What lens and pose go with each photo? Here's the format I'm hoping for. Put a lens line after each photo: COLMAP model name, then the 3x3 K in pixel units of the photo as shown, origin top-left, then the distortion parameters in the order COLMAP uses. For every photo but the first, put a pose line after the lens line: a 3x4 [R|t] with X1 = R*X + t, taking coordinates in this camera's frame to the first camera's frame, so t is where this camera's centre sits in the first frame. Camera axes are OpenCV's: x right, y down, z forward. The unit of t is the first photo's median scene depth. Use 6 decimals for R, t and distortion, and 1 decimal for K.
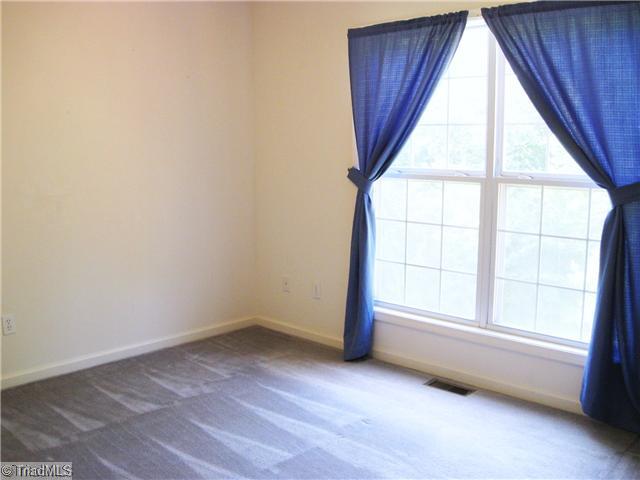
lens RADIAL K [[671.6, 0, 328.2], [0, 671.6, 243.0], [0, 0, 1]] dist [-0.125657, 0.034342]
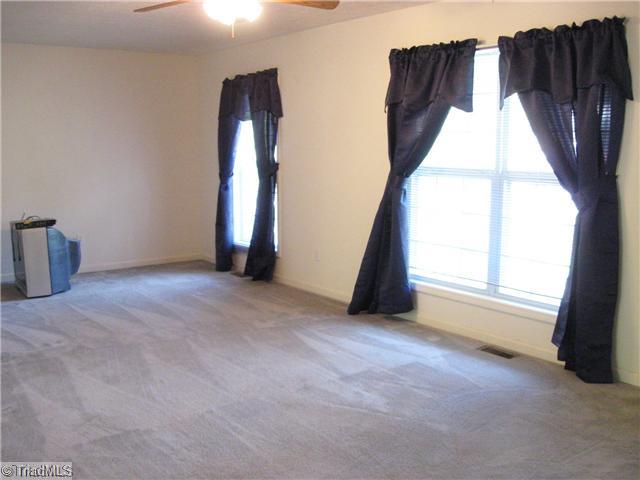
lens RADIAL K [[671.6, 0, 328.2], [0, 671.6, 243.0], [0, 0, 1]] dist [-0.125657, 0.034342]
pose [[0.988849, -0.003261, -0.148886, 0.114138], [0.007235, 0.999632, 0.026161, -0.005855], [0.148746, -0.026946, 0.988508, -0.267872]]
